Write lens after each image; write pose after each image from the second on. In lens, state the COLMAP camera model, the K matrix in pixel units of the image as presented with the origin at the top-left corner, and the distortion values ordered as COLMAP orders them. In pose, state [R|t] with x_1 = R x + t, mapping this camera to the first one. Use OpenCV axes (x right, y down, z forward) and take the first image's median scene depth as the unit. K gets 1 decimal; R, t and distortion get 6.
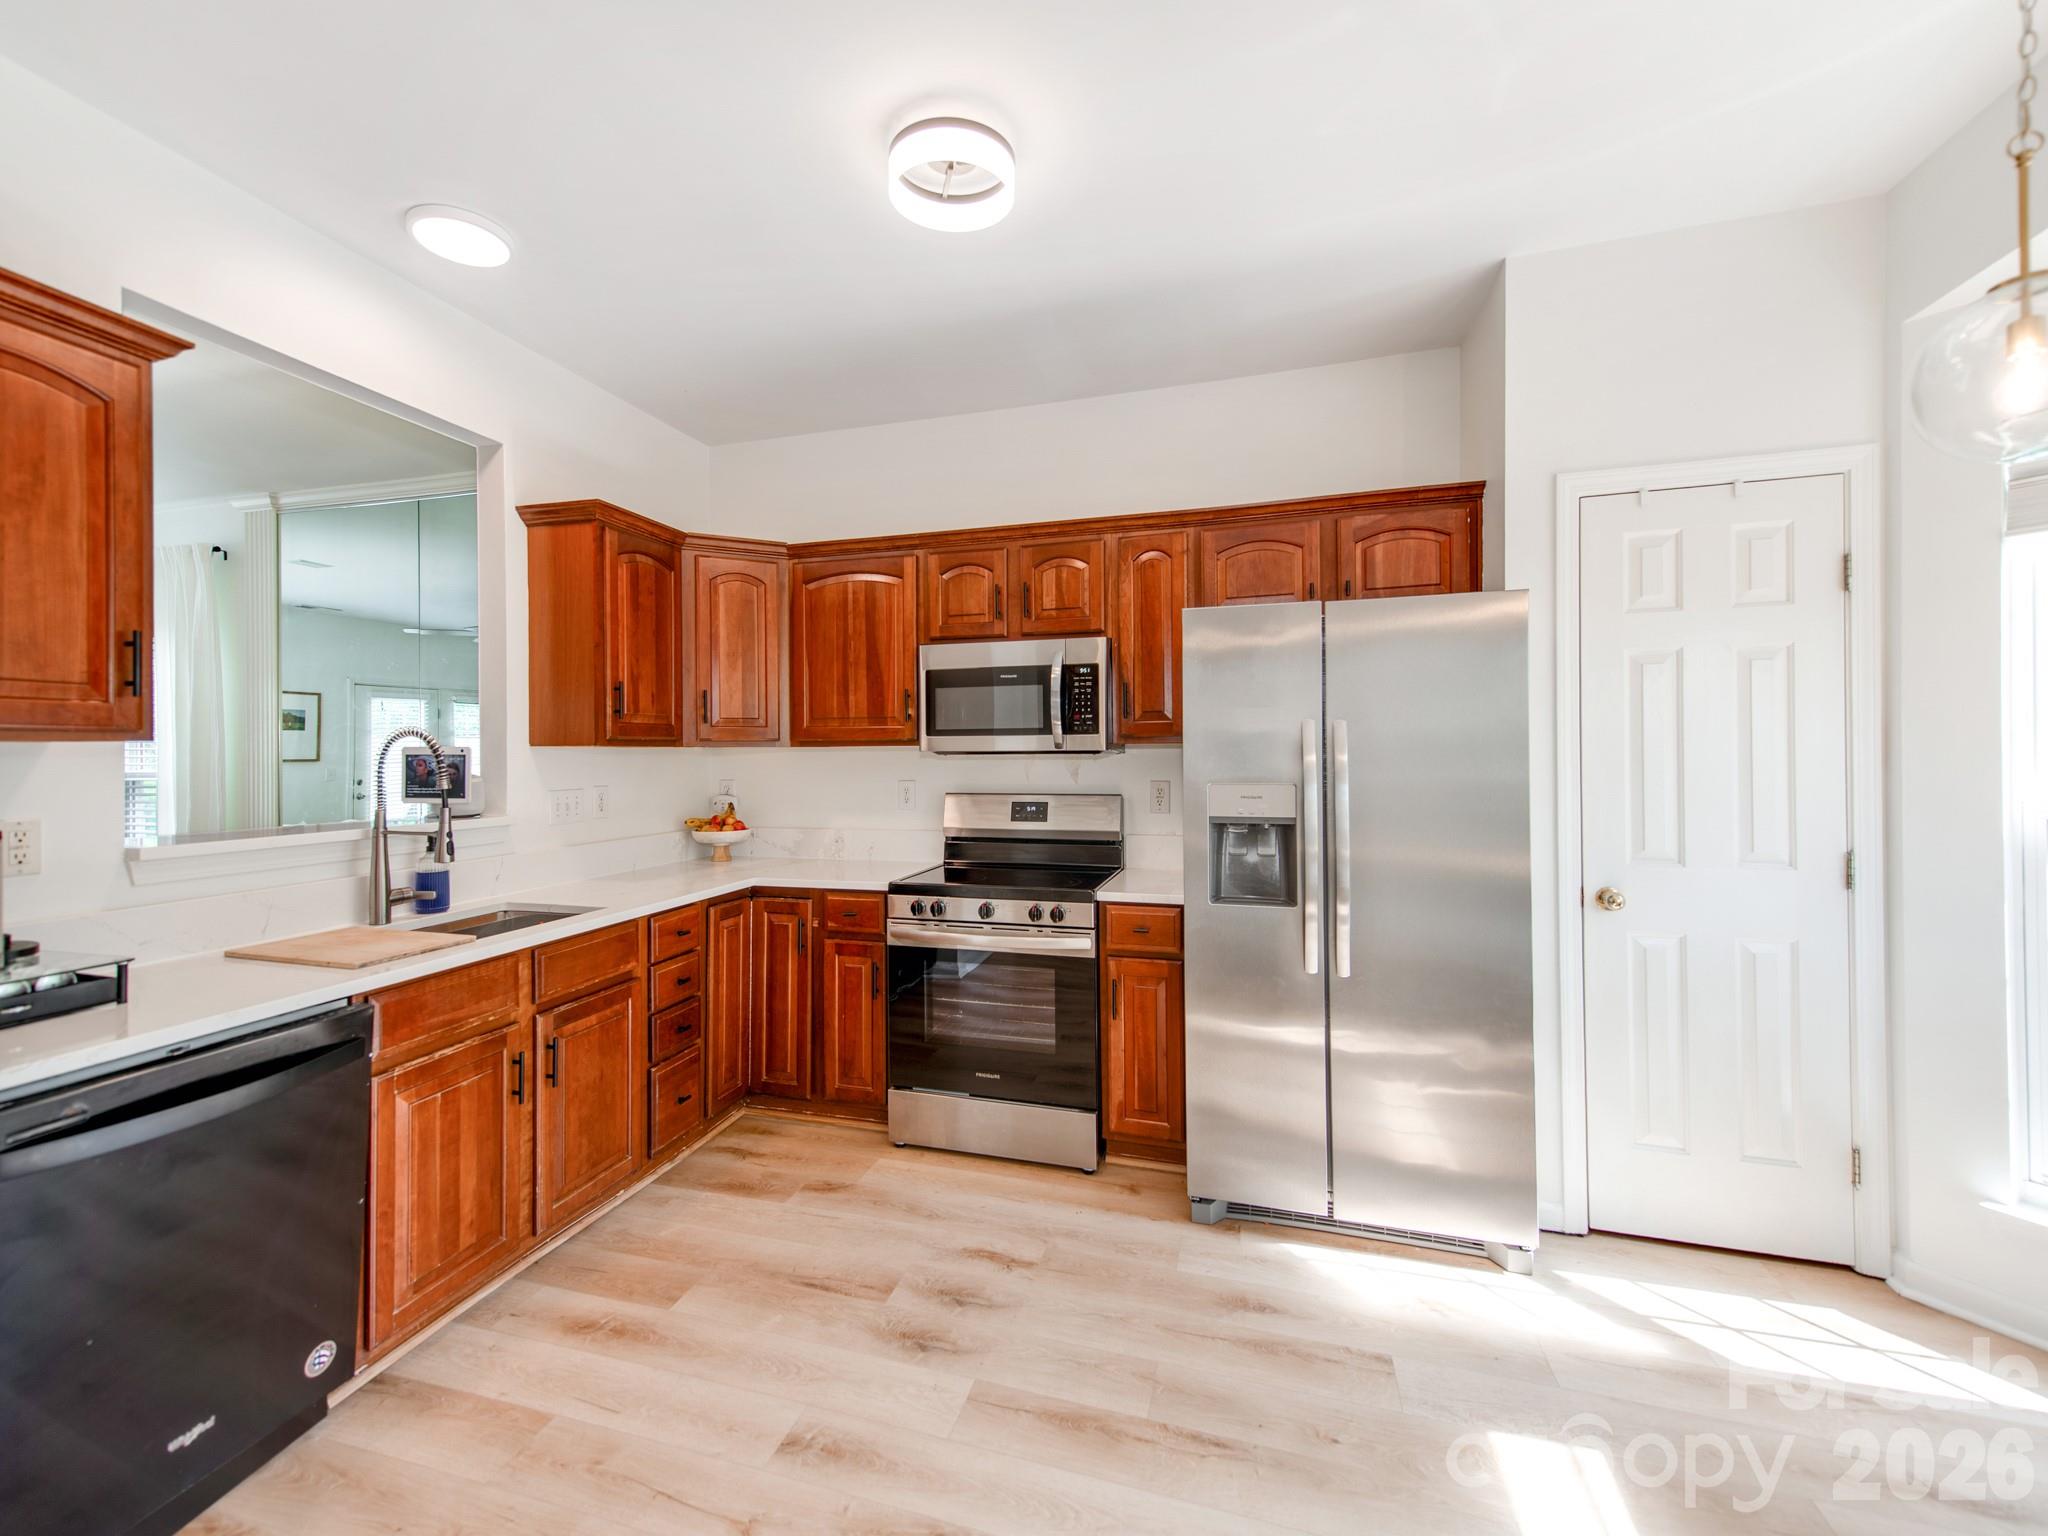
lens RADIAL K [[848.9, 0, 999.7], [0, 848.9, 750.5], [0, 0, 1]] dist [0.018136, -0.002711]
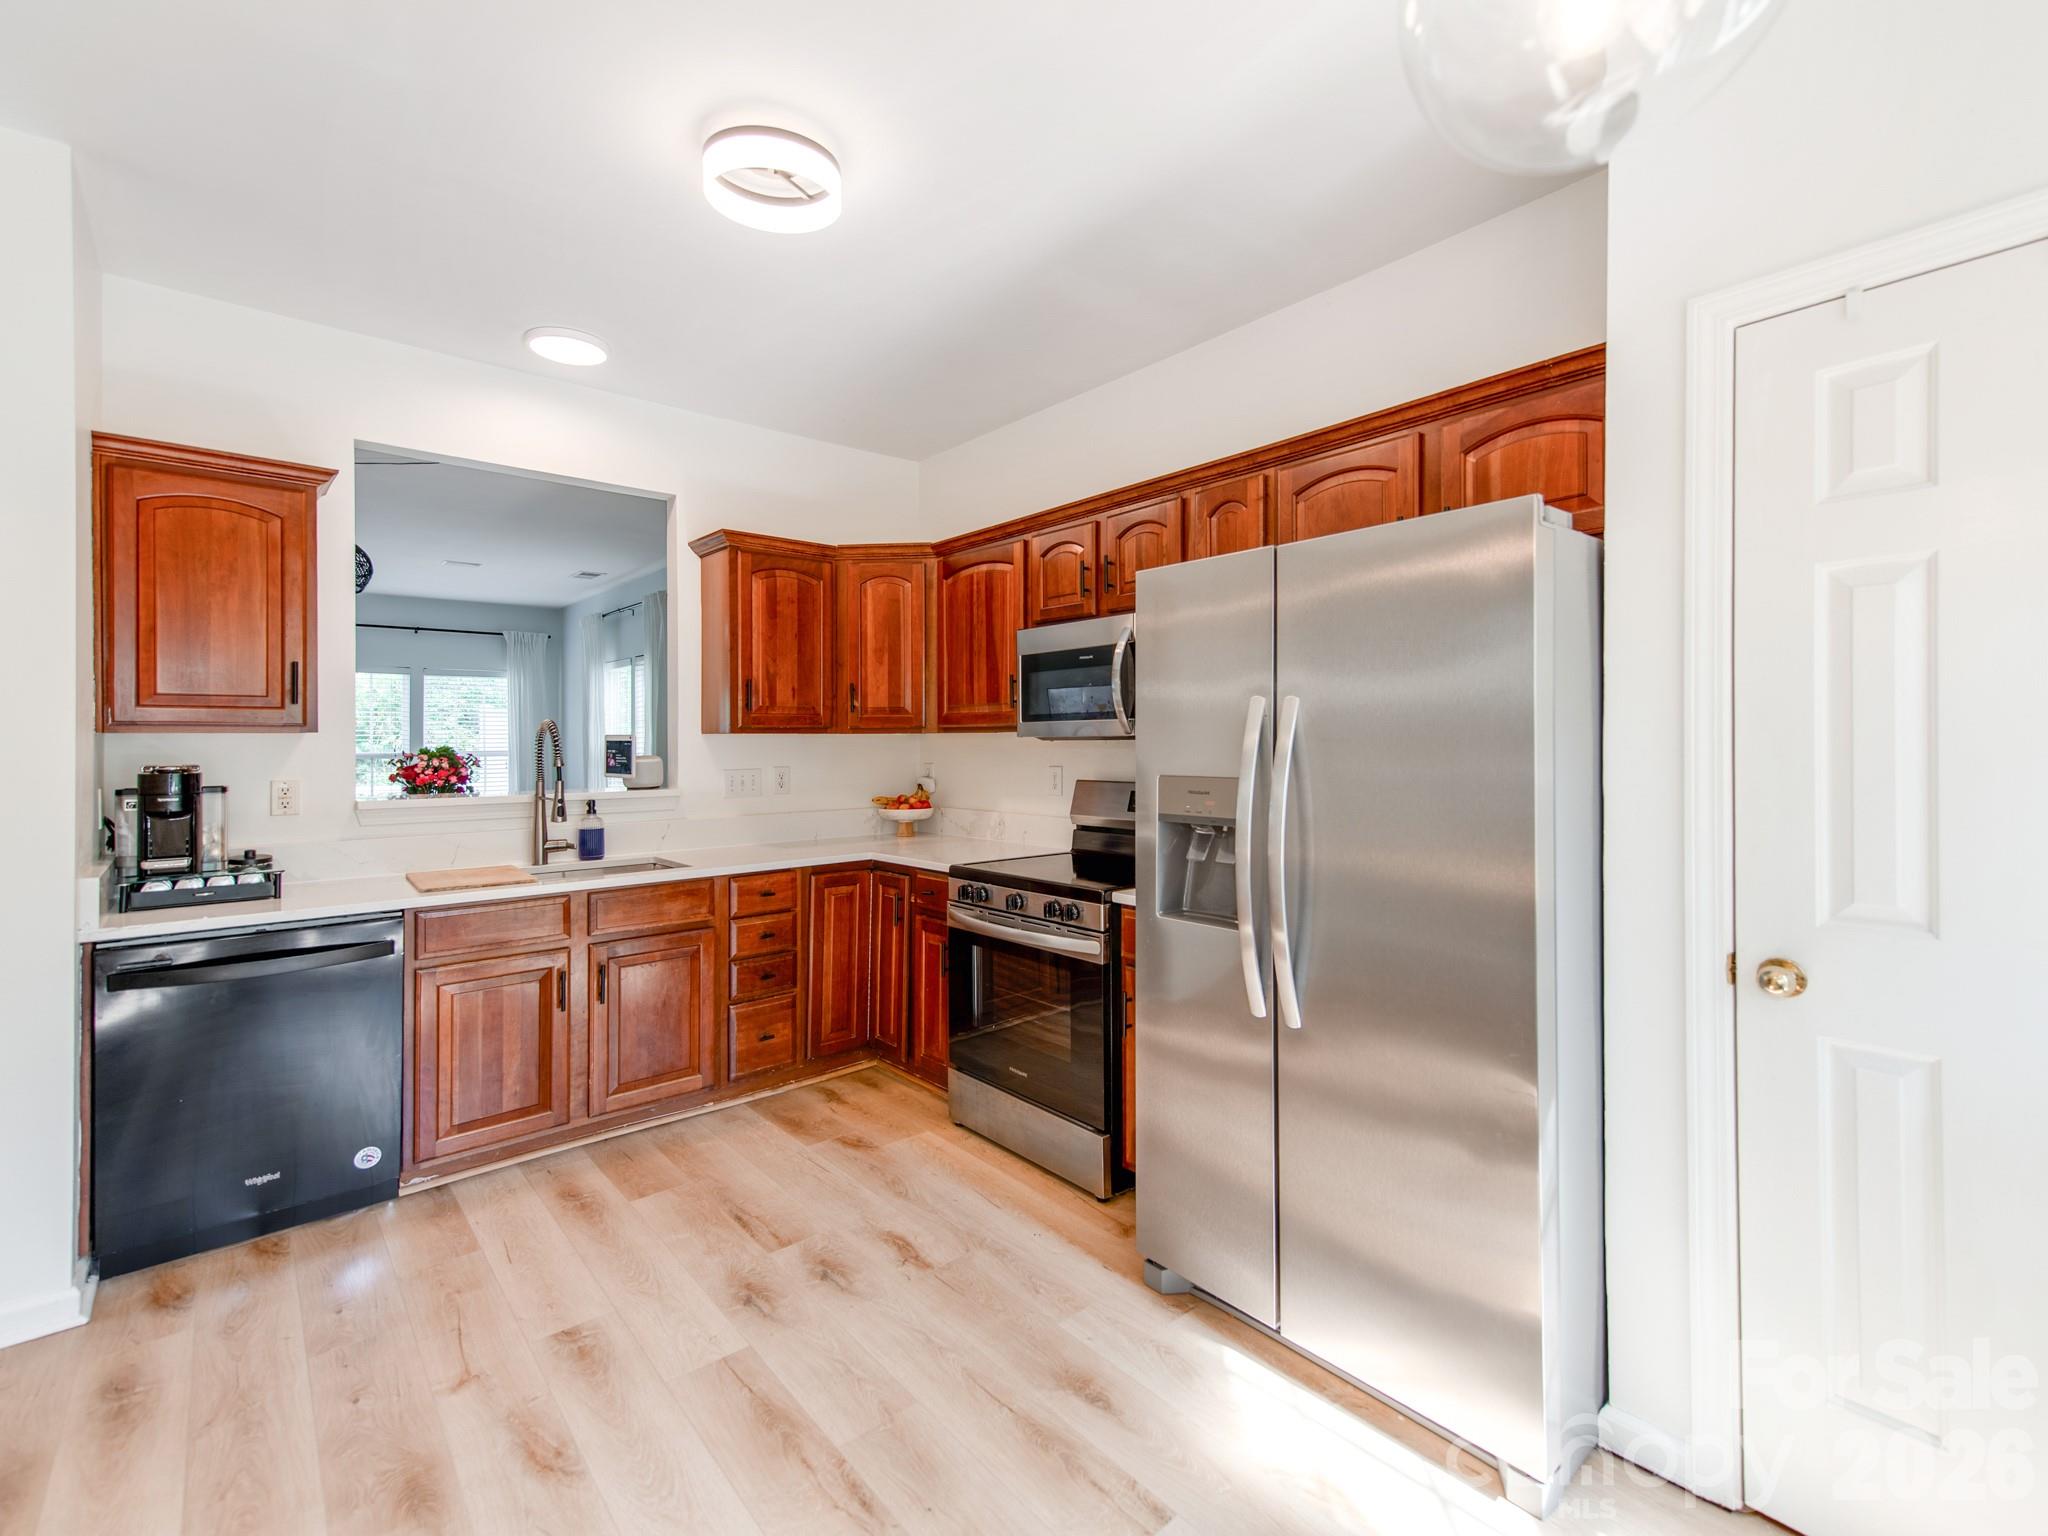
lens RADIAL K [[848.9, 0, 1050.1], [0, 848.9, 735.8], [0, 0, 1]] dist [0.018136, -0.002711]
pose [[0.860626, -0.002802, -0.509229, 0.537532], [0.003079, 0.999995, -0.000299, 0.000271], [0.509228, -0.001311, 0.860631, 0.195212]]
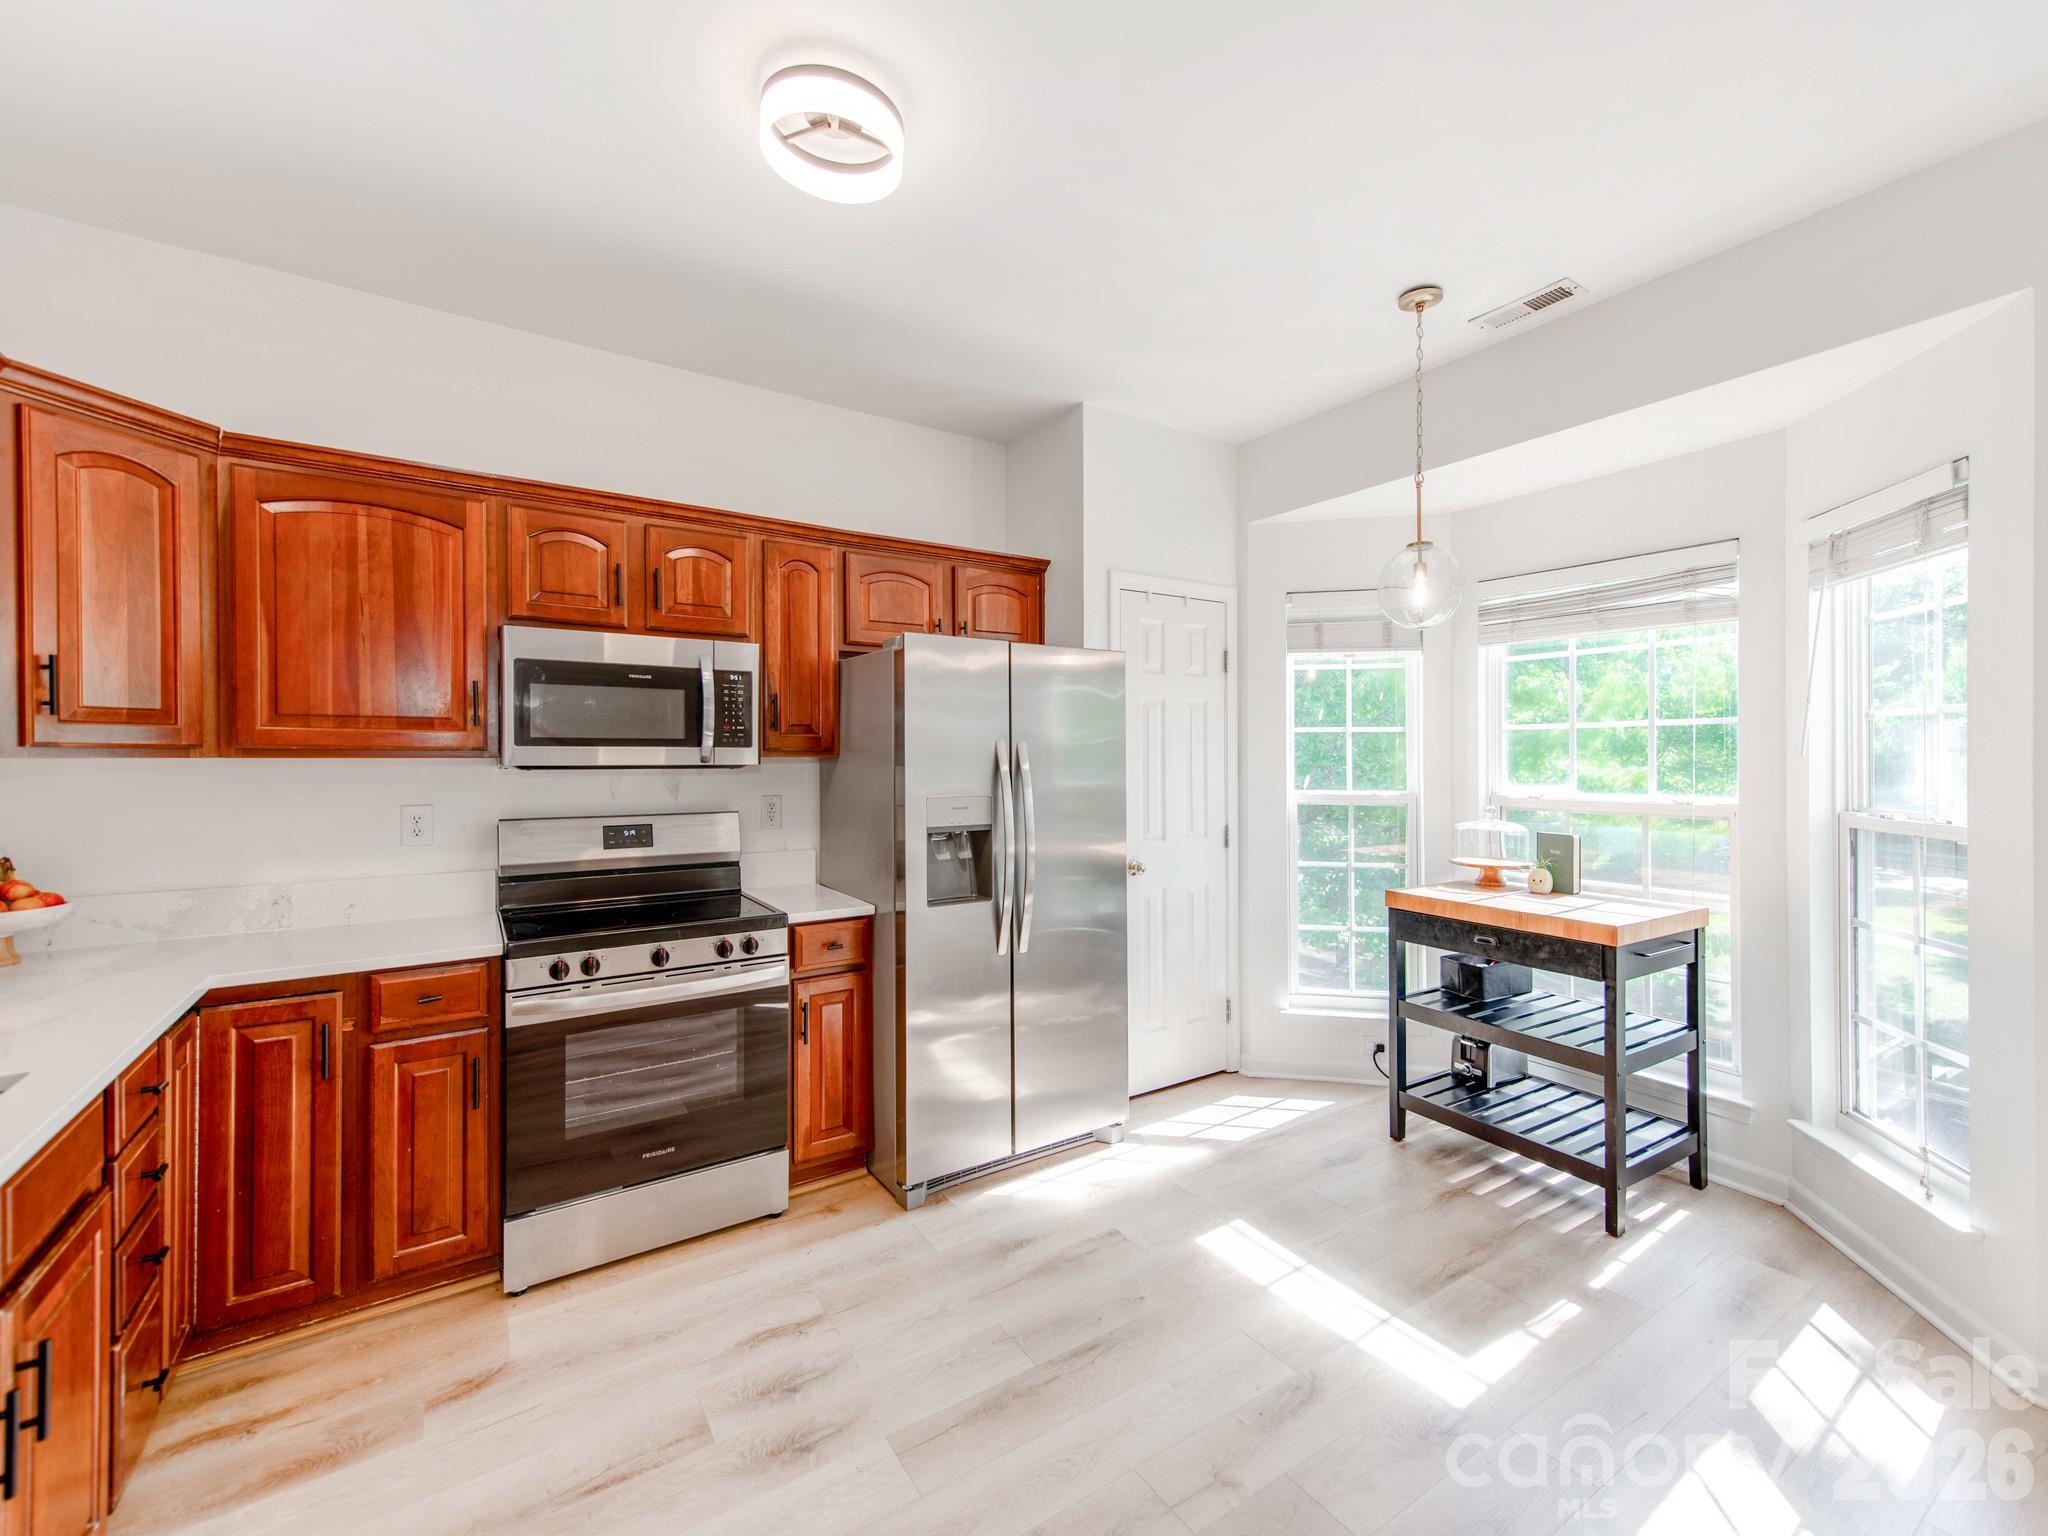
lens RADIAL K [[848.9, 0, 1032.8], [0, 848.9, 756.9], [0, 0, 1]] dist [0.018136, -0.002711]
pose [[0.638152, 0.006459, 0.769884, -0.443994], [-0.006377, 0.999975, -0.003103, -0.008806], [-0.769884, -0.002930, 0.638177, 0.183874]]
